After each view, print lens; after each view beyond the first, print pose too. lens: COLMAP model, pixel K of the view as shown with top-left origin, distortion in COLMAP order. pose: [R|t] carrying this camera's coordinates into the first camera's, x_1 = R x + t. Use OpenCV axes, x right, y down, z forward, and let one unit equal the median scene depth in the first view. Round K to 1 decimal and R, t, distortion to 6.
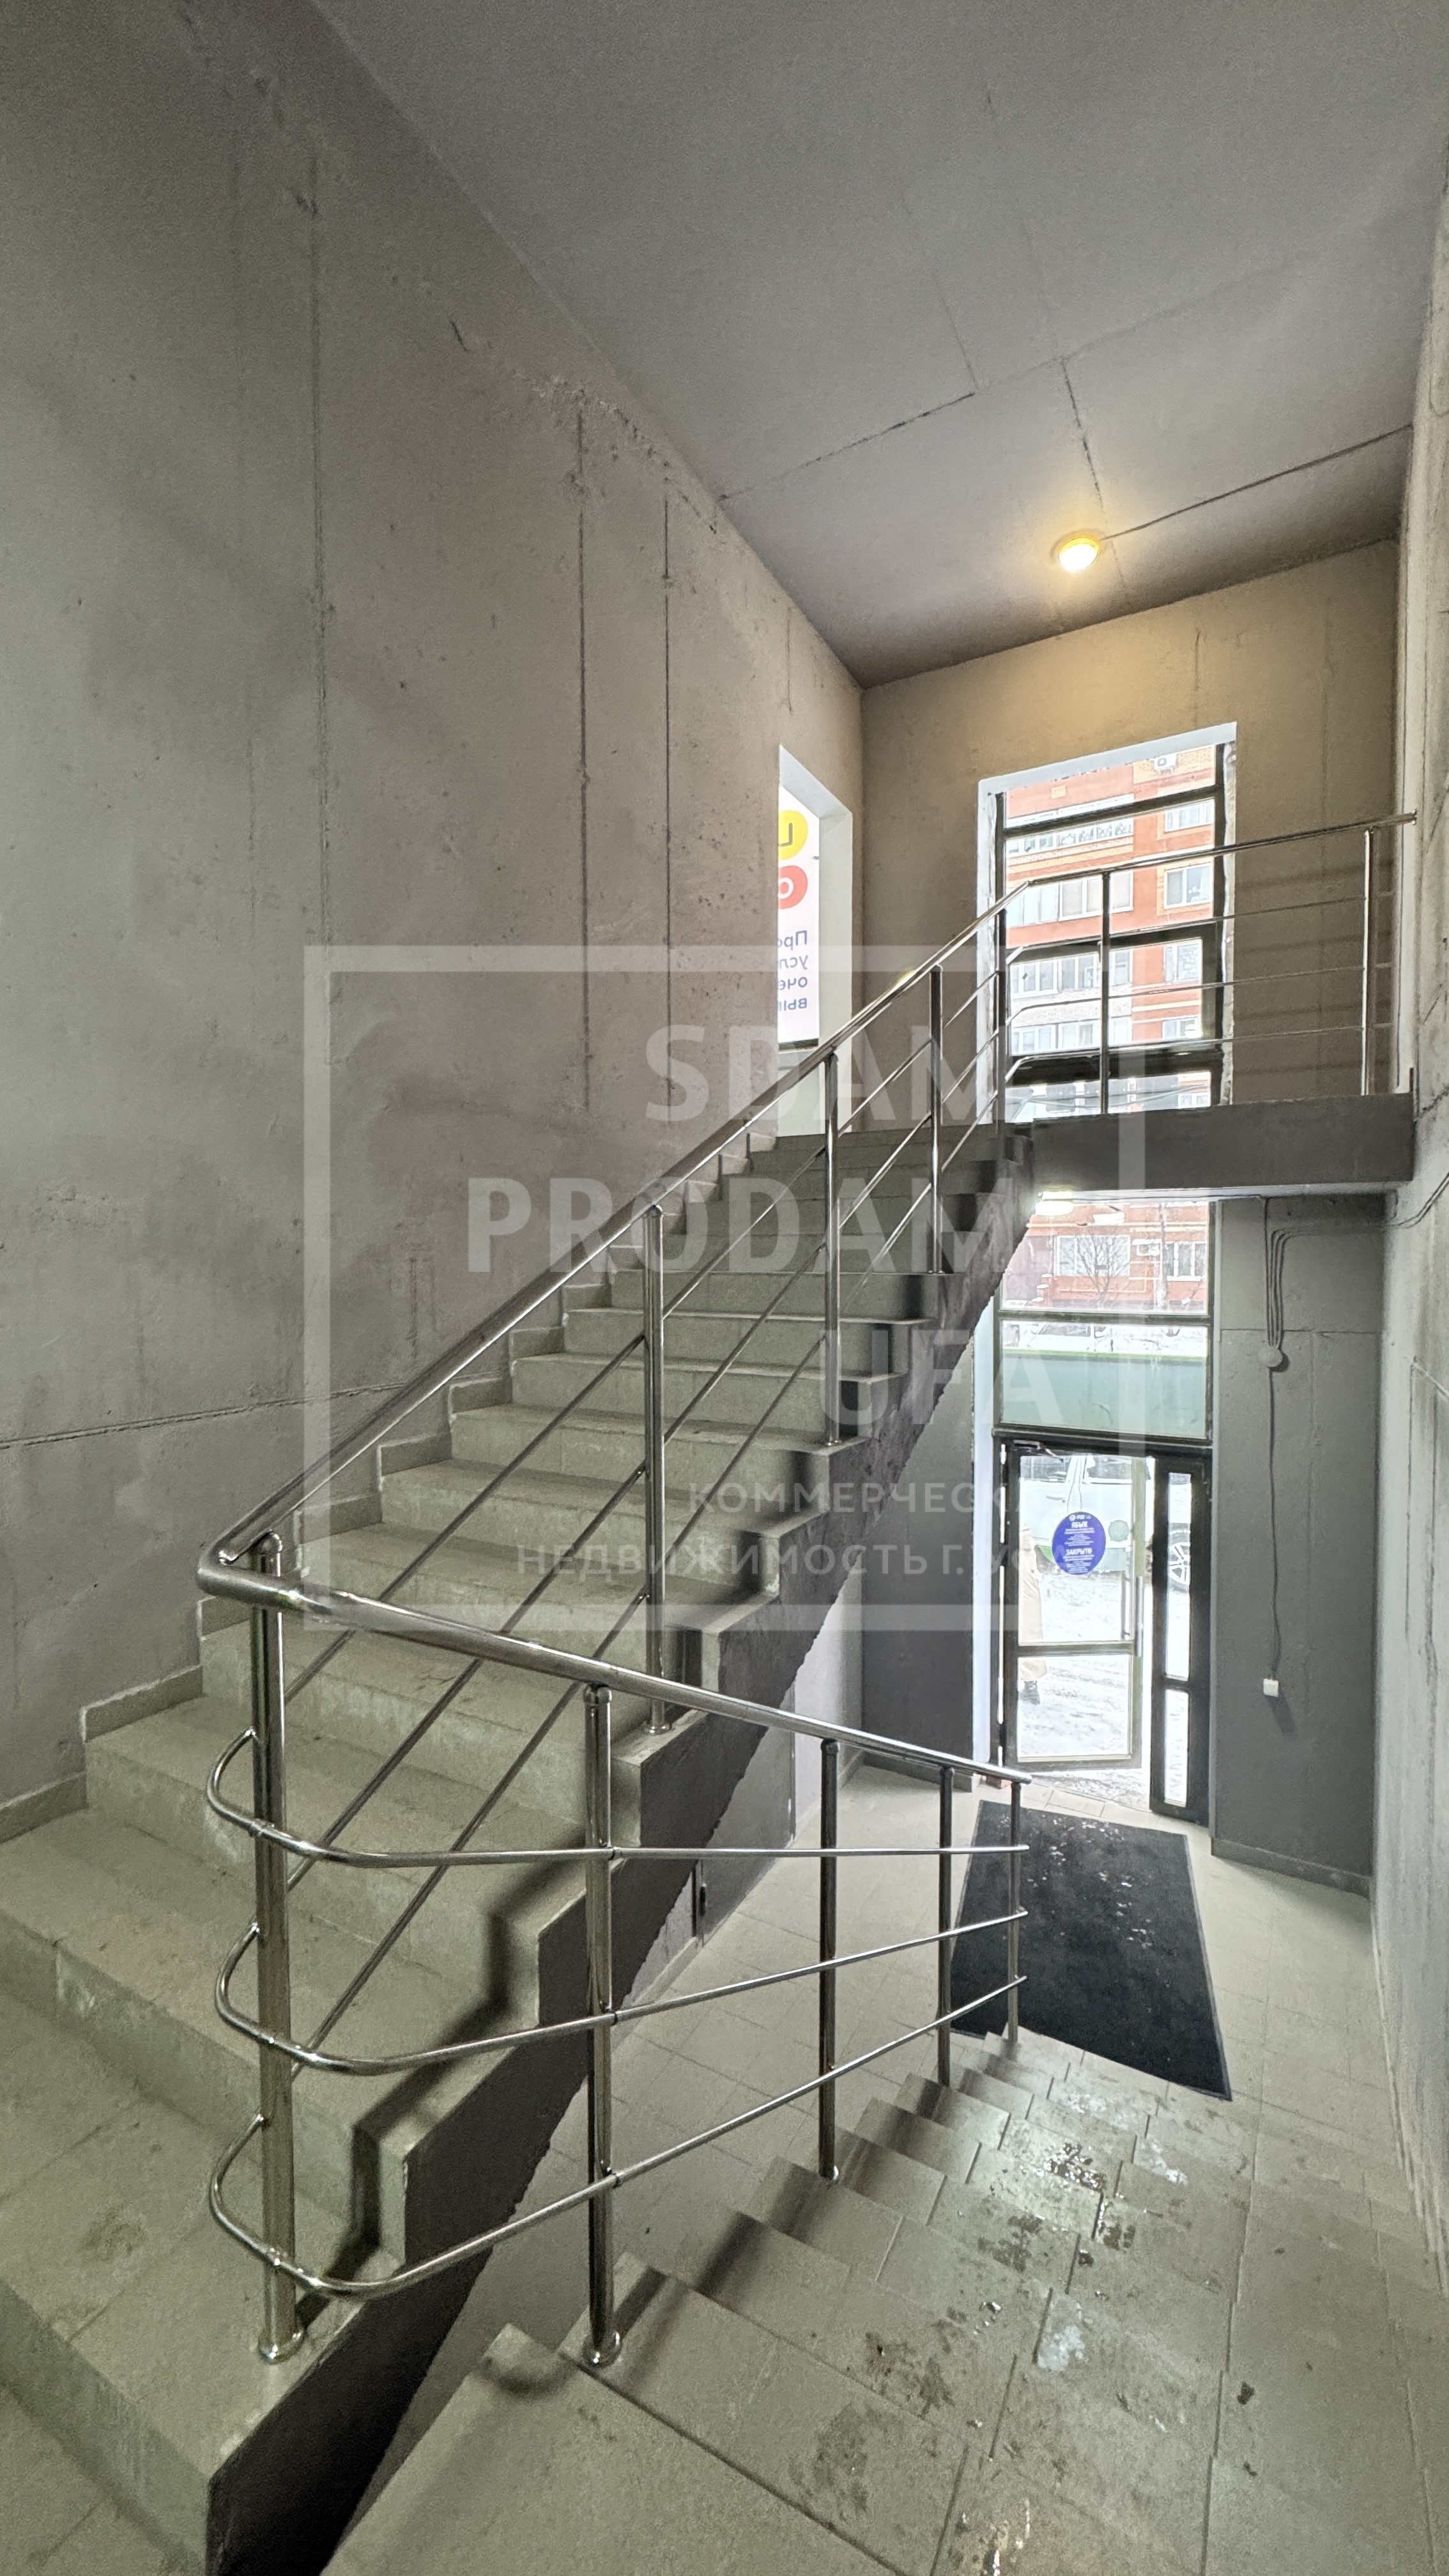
lens RADIAL K [[1019.2, 0, 726.3], [0, 1019.2, 1290.0], [0, 0, 1]] dist [-0.000452, -0.000024]
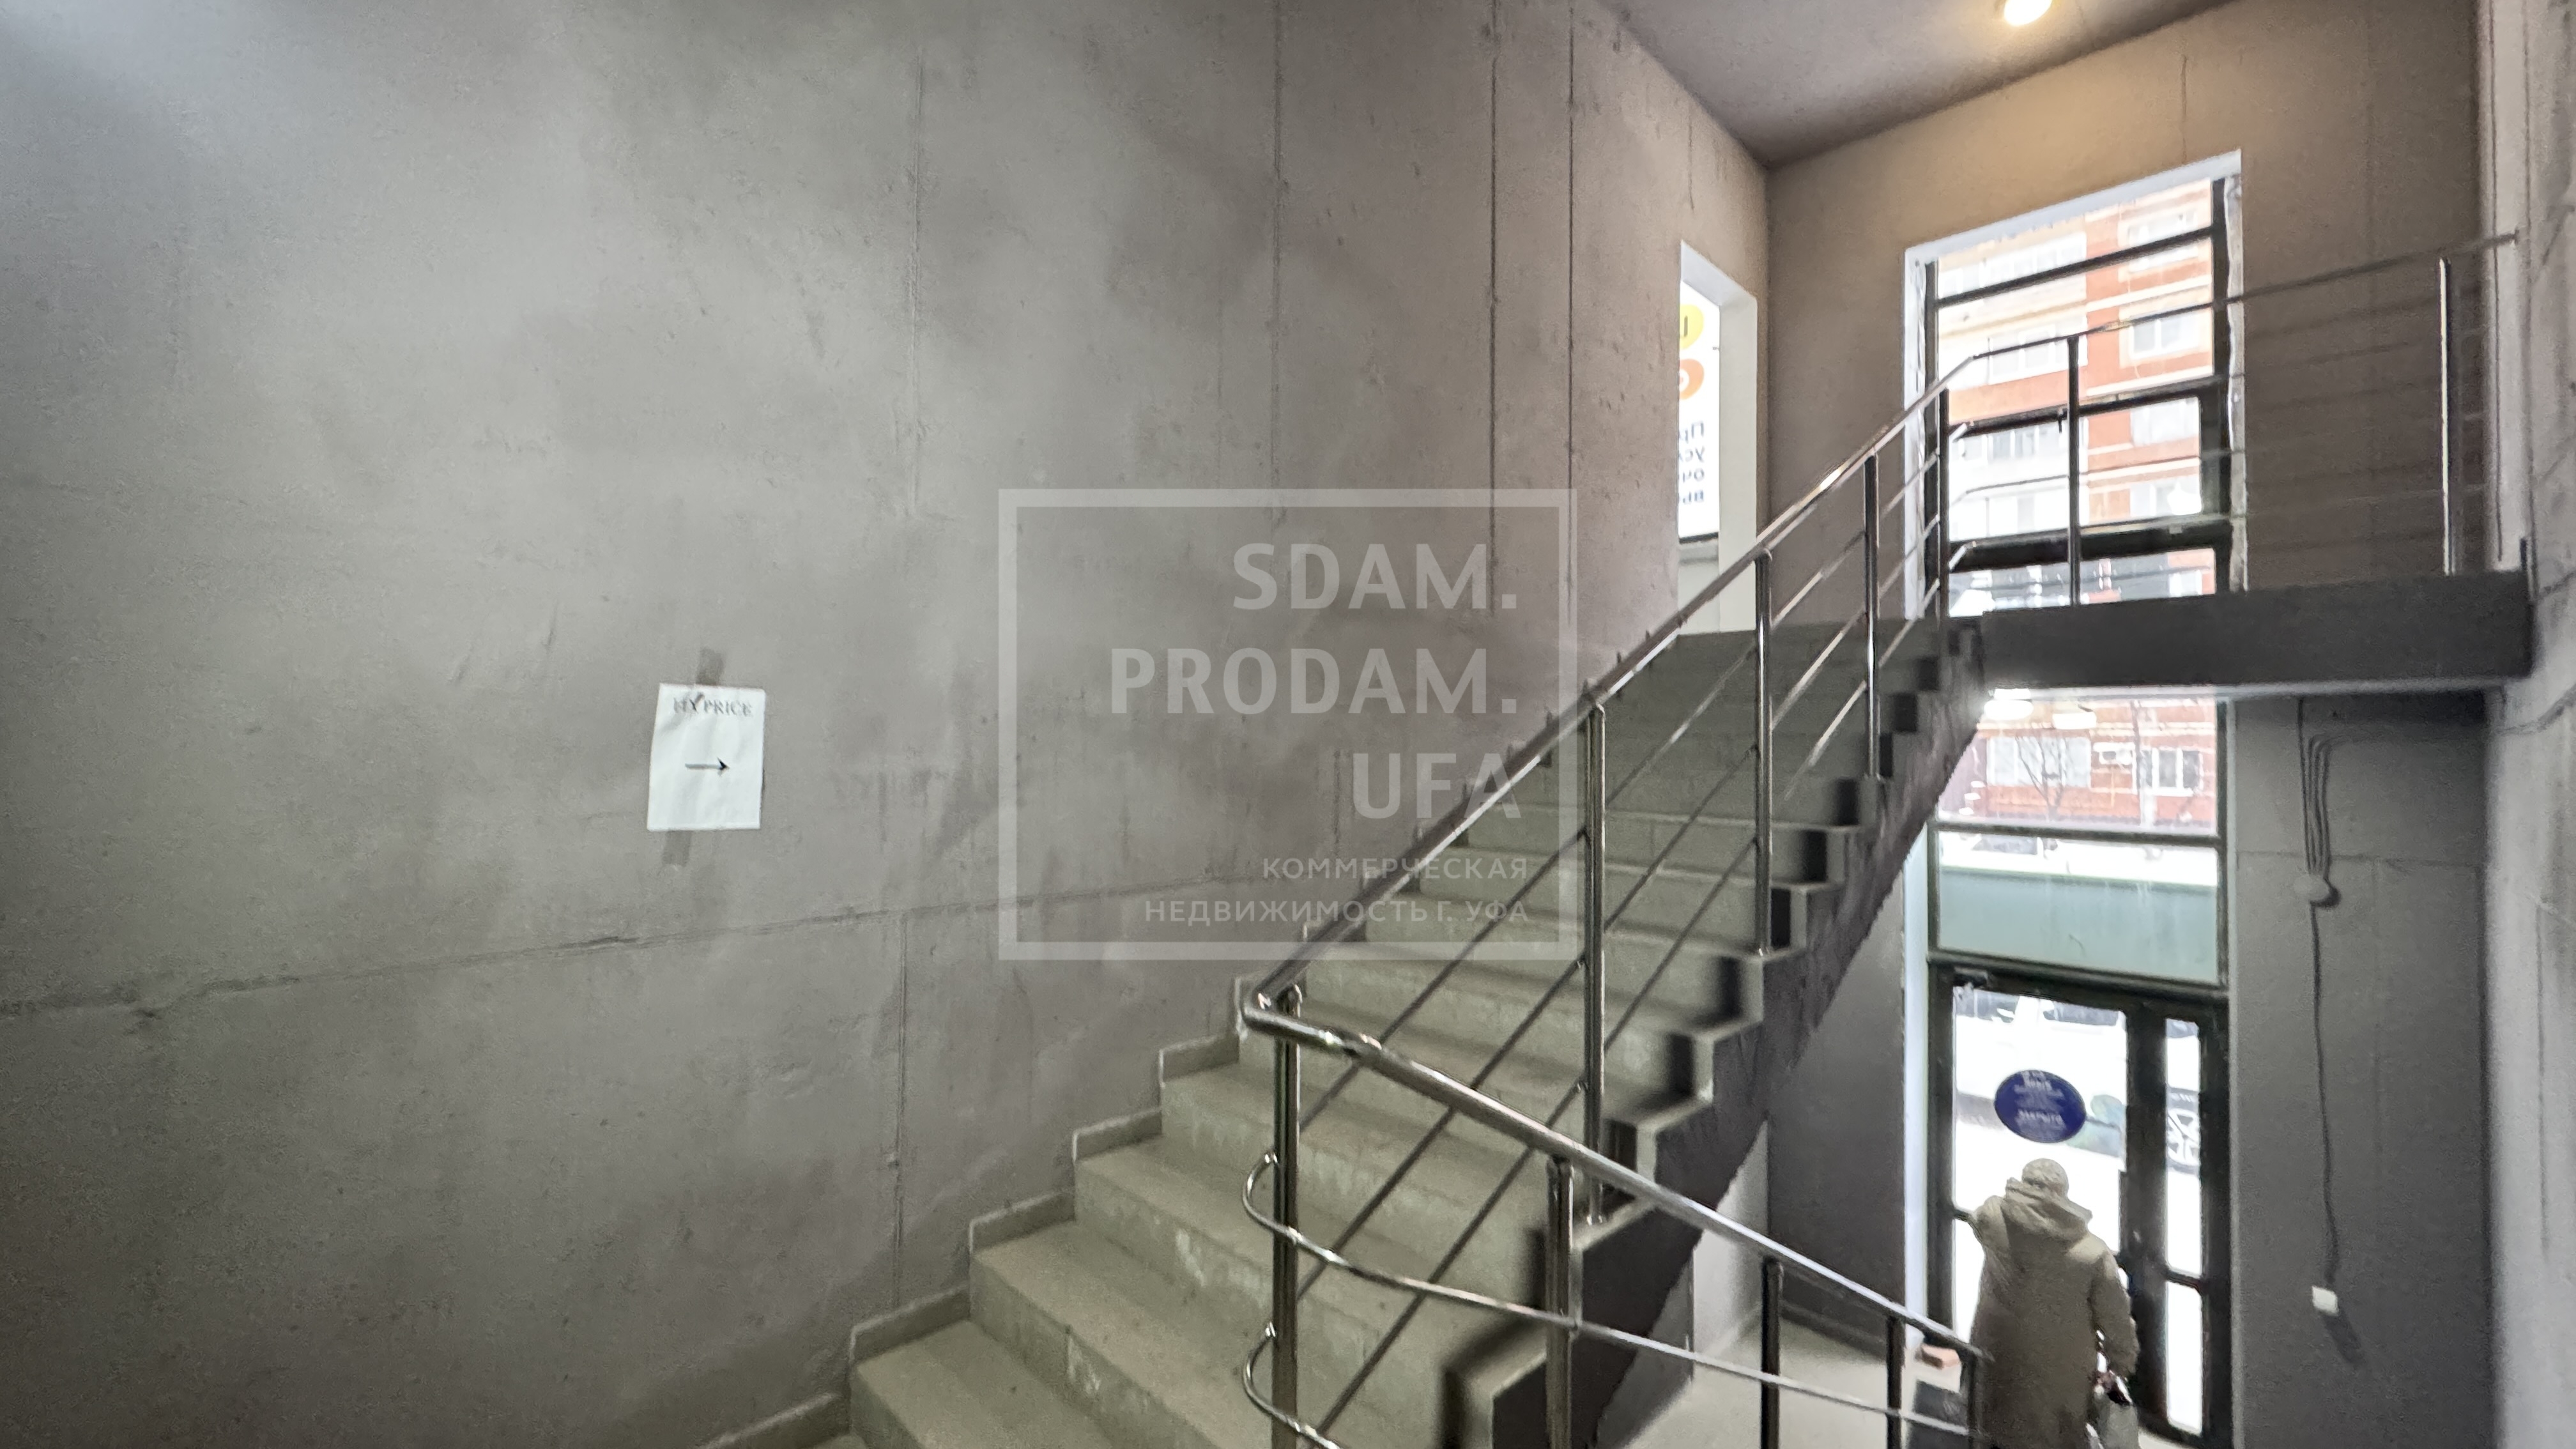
lens RADIAL K [[1019.2, 0, 1296.0], [0, 1019.2, 726.6], [0, 0, 1]] dist [-0.000452, -0.000024]
pose [[0.959320, 0.009115, -0.282173, -0.035204], [-0.025823, 0.998122, -0.055551, 0.001911], [0.281137, 0.060578, 0.957754, -0.043534]]
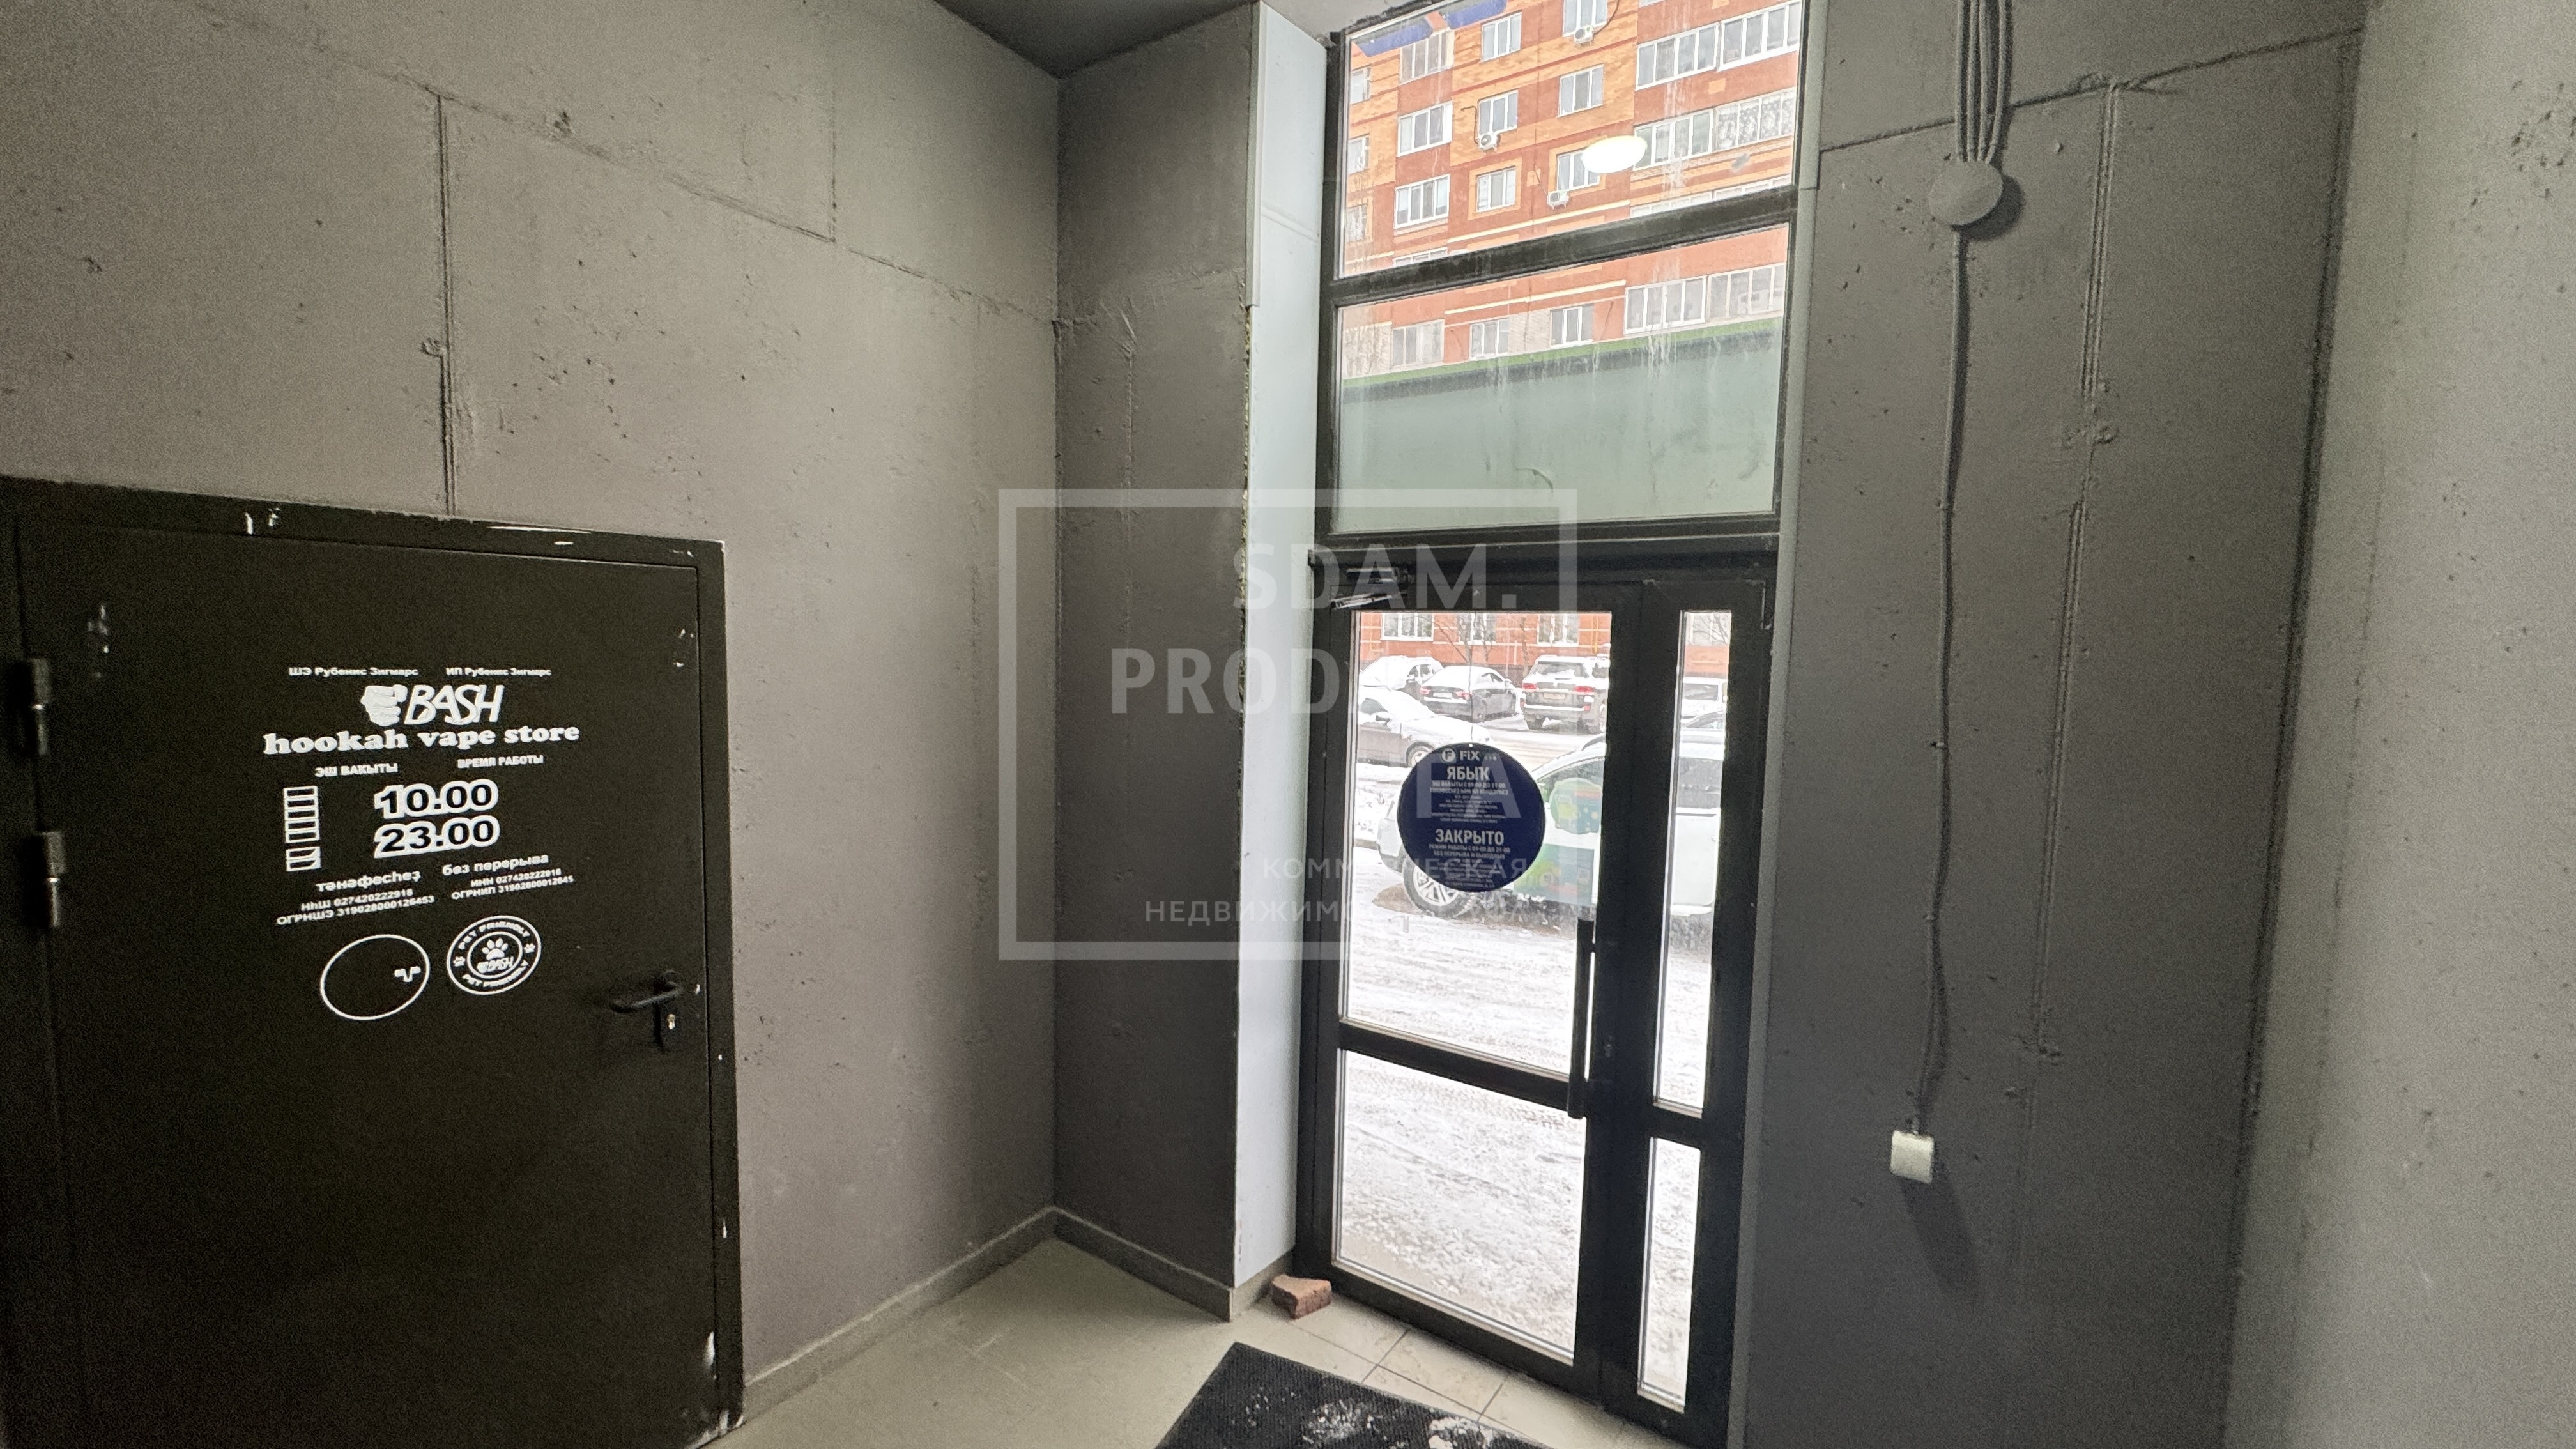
lens RADIAL K [[1019.2, 0, 1287.8], [0, 1019.2, 716.0], [0, 0, 1]] dist [-0.000452, -0.000024]
pose [[0.997491, 0.033668, -0.062281, 0.479269], [-0.031103, 0.998646, 0.041705, 0.329027], [0.063600, -0.039663, 0.997187, 0.913806]]
